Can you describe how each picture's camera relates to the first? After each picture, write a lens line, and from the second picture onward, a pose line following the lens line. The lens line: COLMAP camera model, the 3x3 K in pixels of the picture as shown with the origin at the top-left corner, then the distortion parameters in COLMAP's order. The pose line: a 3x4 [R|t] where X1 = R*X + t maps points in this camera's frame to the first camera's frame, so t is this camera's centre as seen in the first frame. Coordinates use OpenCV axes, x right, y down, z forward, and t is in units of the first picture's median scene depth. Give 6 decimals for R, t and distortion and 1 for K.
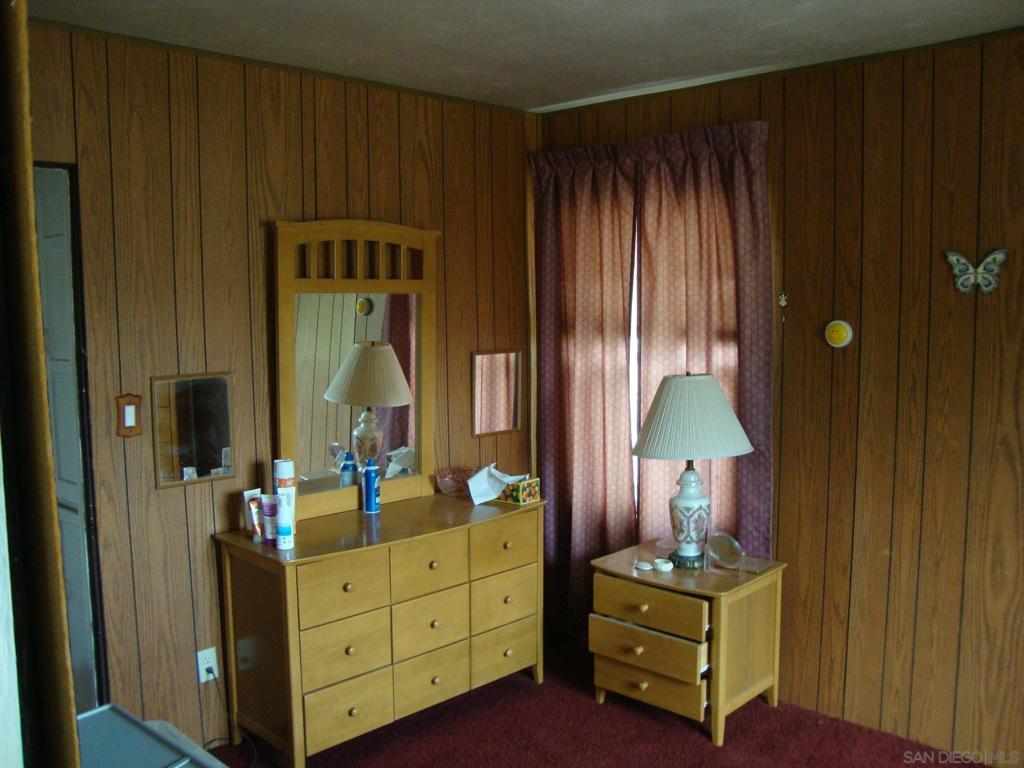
lens RADIAL K [[915.2, 0, 512.0], [0, 915.2, 384.0], [0, 0, 1]] dist [-0.211265, 0.219178]
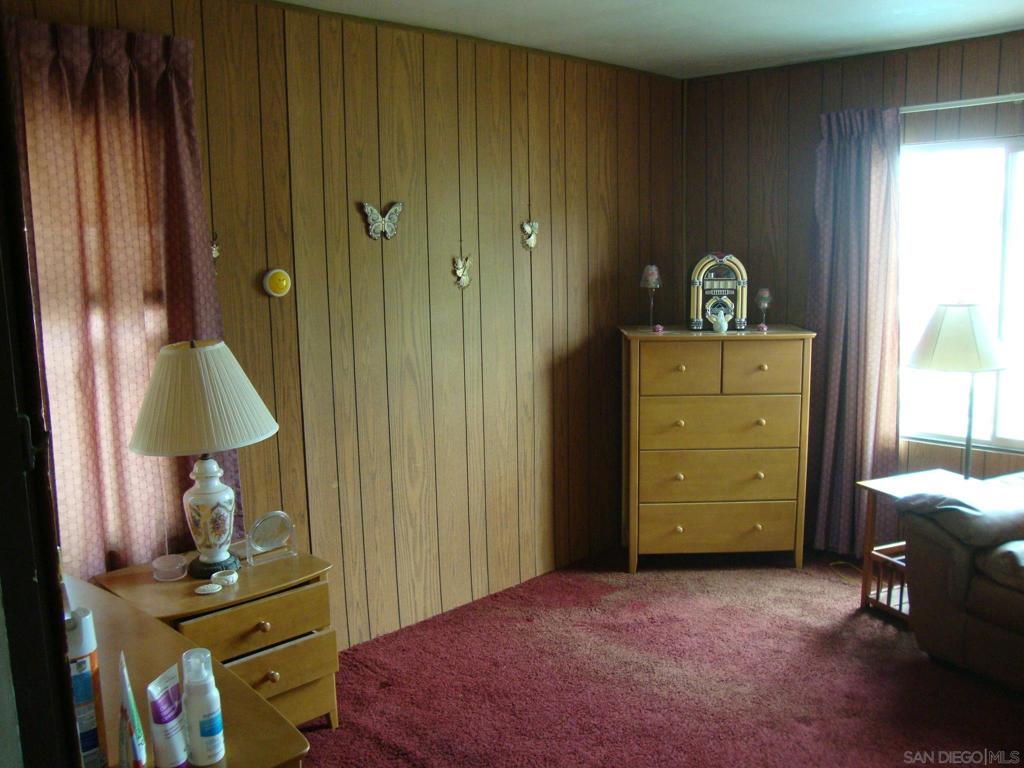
lens RADIAL K [[915.2, 0, 512.0], [0, 915.2, 384.0], [0, 0, 1]] dist [-0.211265, 0.219178]
pose [[0.012971, -0.145870, 0.989219, -0.621914], [0.107602, 0.983761, 0.143654, -0.061401], [-0.994109, 0.104578, 0.028456, 0.730437]]
